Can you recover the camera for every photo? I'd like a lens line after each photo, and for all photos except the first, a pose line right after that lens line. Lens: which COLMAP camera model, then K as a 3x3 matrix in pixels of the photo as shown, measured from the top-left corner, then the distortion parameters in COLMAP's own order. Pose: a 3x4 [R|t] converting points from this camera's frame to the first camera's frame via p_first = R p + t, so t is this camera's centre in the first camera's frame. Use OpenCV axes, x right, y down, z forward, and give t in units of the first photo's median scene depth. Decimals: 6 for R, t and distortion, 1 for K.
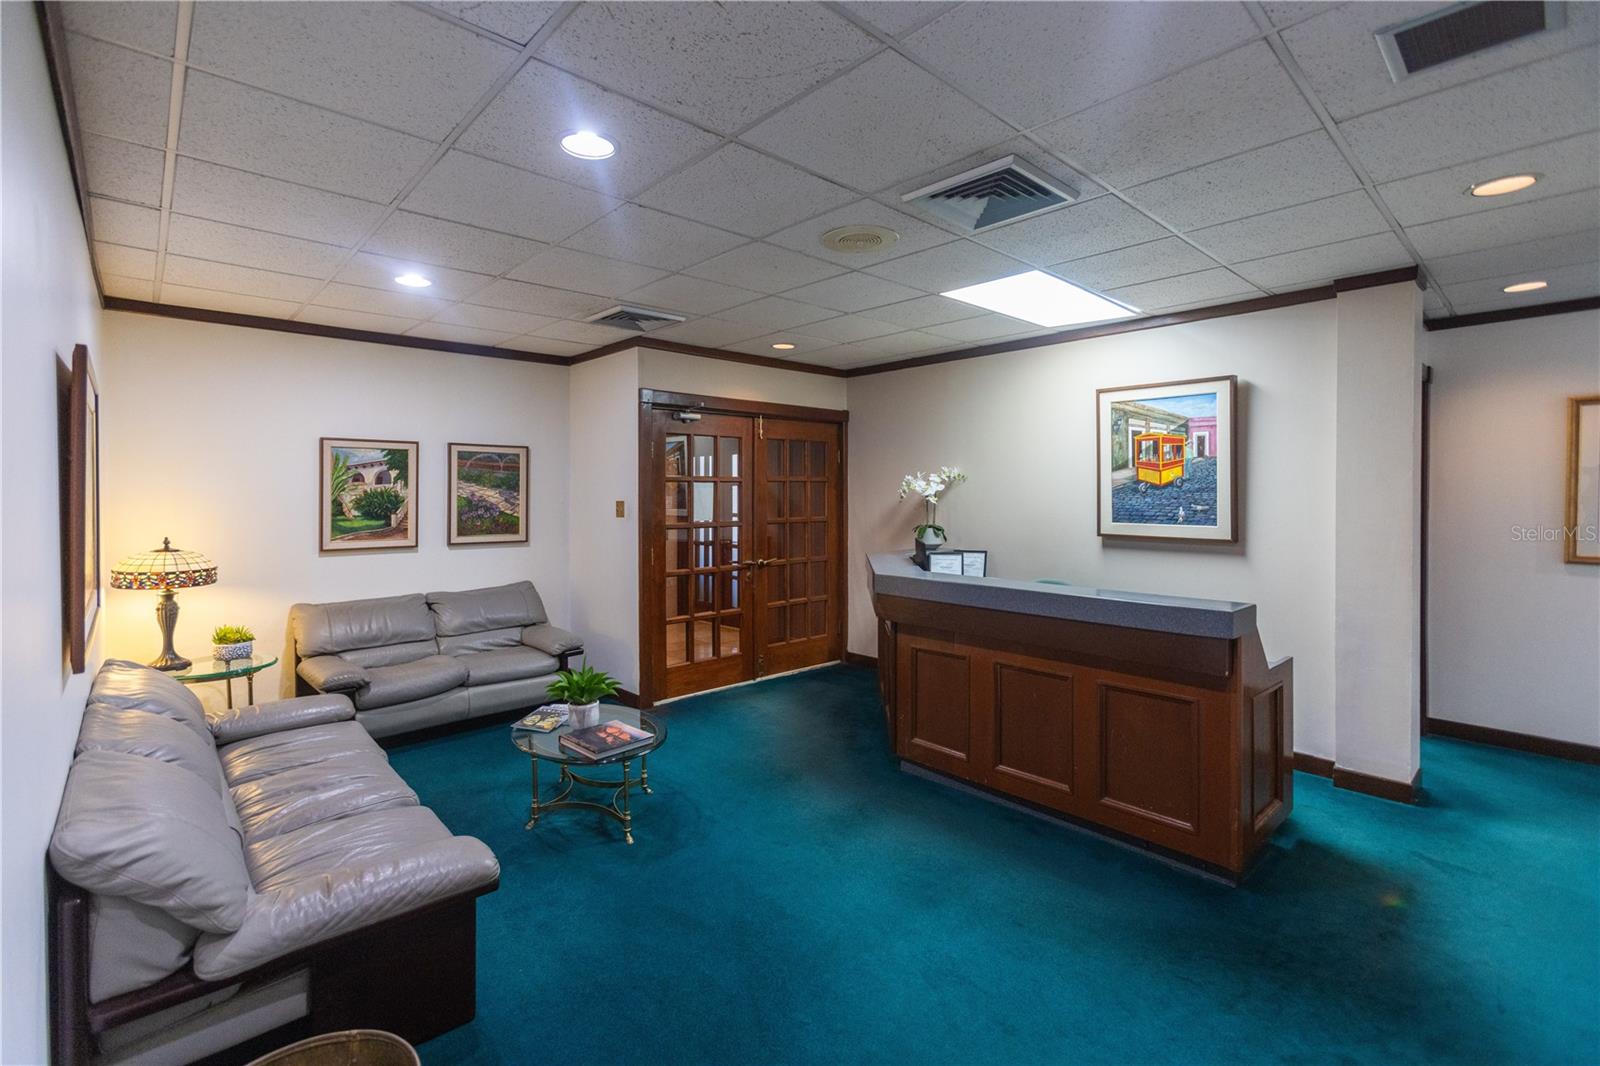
lens RADIAL K [[734.0, 0, 791.8], [0, 734.0, 518.2], [0, 0, 1]] dist [0.000042, 0.009230]
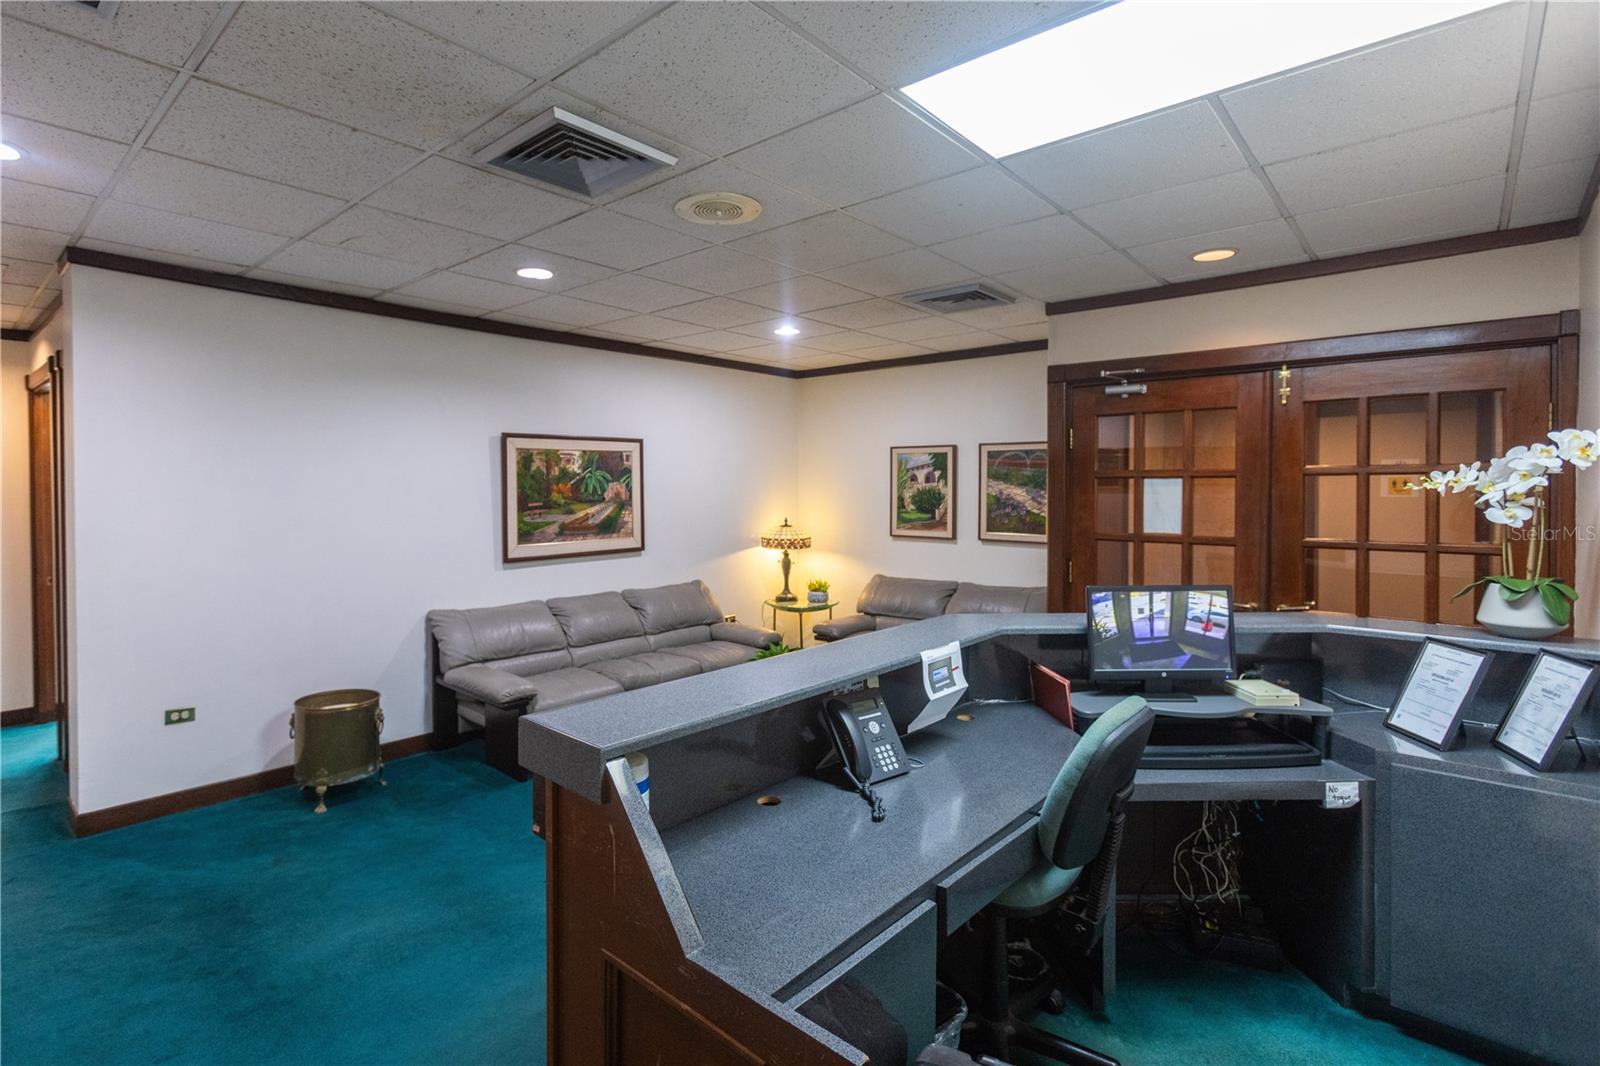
lens RADIAL K [[761.6, 0, 737.7], [0, 761.6, 489.2], [0, 0, 1]] dist [-0.000436, -0.000071]
pose [[0.077316, 0.004470, -0.996997, 0.767921], [-0.036369, 0.999337, 0.001660, -0.033520], [0.996343, 0.036131, 0.077427, 0.733172]]
